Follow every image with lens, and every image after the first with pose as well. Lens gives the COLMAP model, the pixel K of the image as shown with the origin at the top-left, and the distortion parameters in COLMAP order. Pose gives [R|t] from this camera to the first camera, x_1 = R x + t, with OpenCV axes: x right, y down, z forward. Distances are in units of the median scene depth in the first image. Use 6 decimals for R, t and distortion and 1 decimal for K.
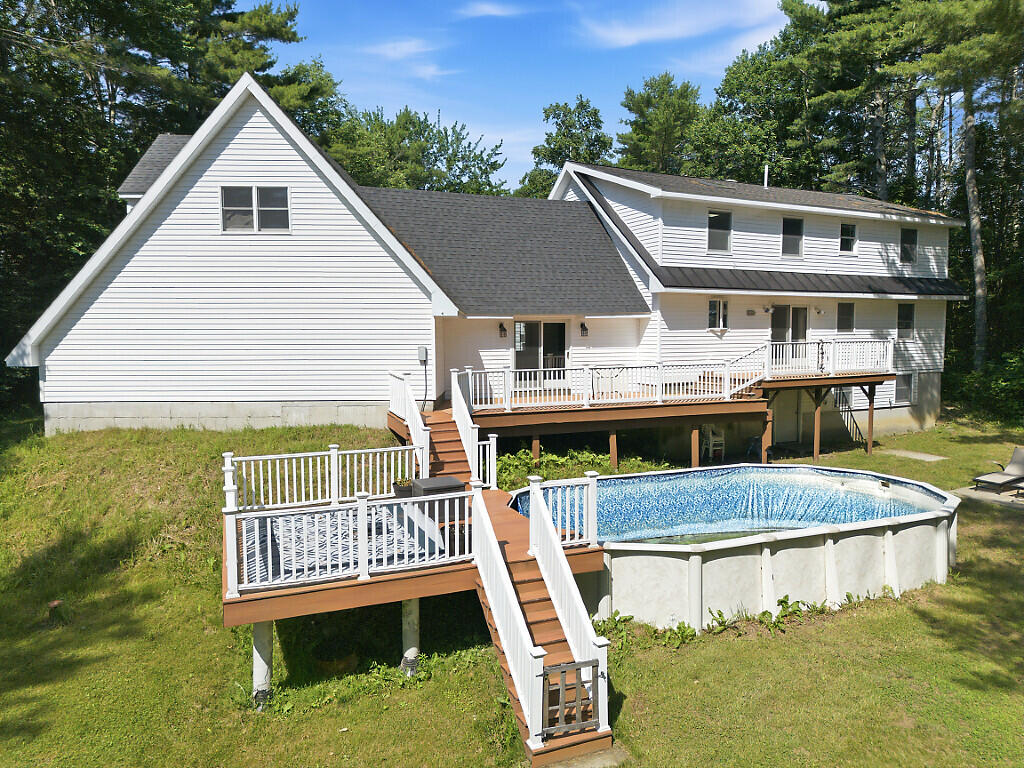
lens RADIAL K [[714.7, 0, 510.5], [0, 714.7, 387.7], [0, 0, 1]] dist [0.086994, -0.090657]
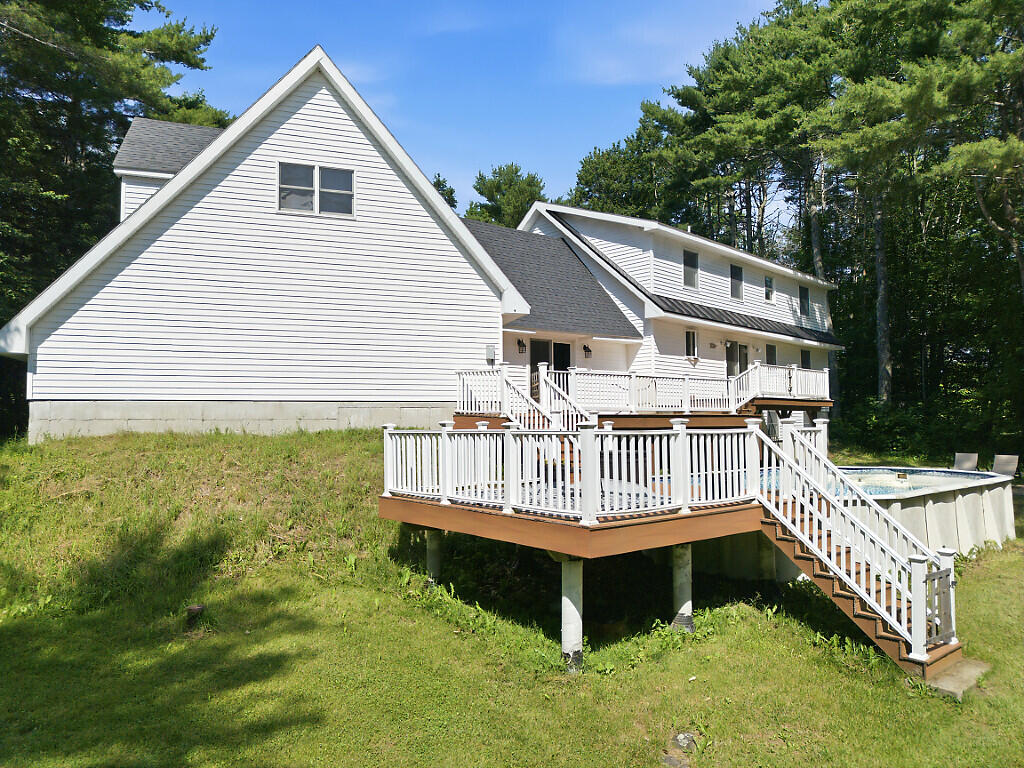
lens RADIAL K [[714.7, 0, 510.5], [0, 714.7, 387.7], [0, 0, 1]] dist [0.086994, -0.090657]
pose [[0.954612, 0.014211, 0.297514, -0.314859], [0.024195, 0.991860, -0.125010, 0.098272], [-0.296869, 0.126535, 0.946498, 0.078512]]
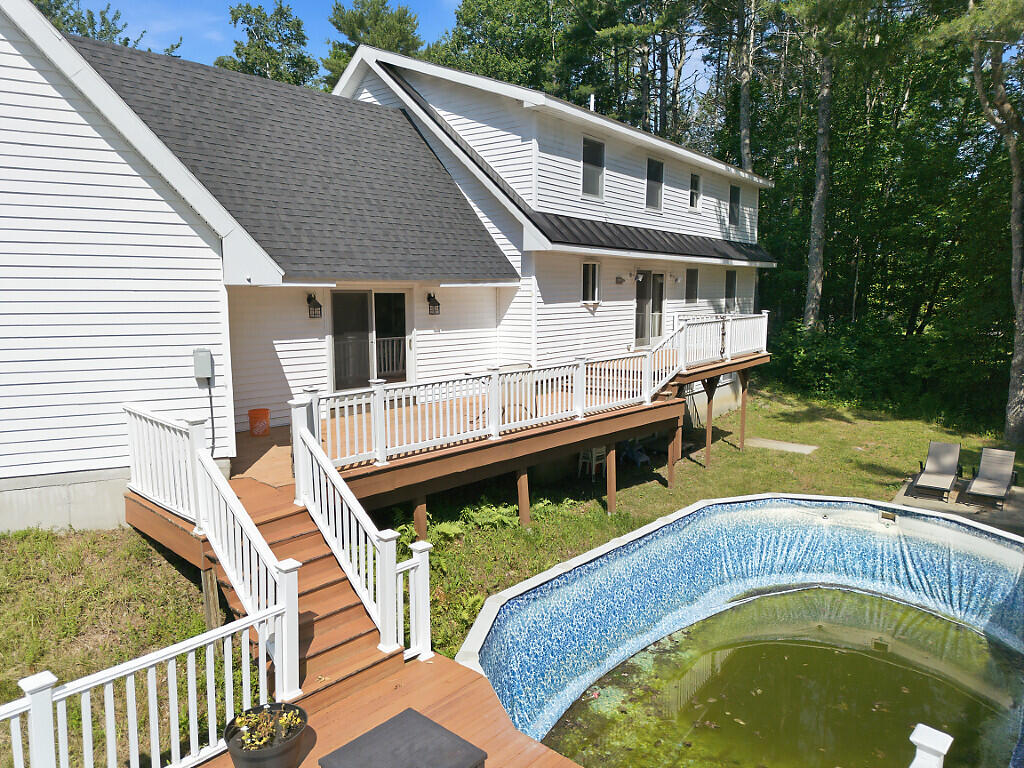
lens RADIAL K [[714.7, 0, 510.5], [0, 714.7, 387.7], [0, 0, 1]] dist [0.086994, -0.090657]
pose [[0.903297, -0.053949, 0.425610, -0.119108], [0.028778, 0.997447, 0.065356, -0.047677], [-0.428049, -0.046788, 0.902544, 0.392016]]
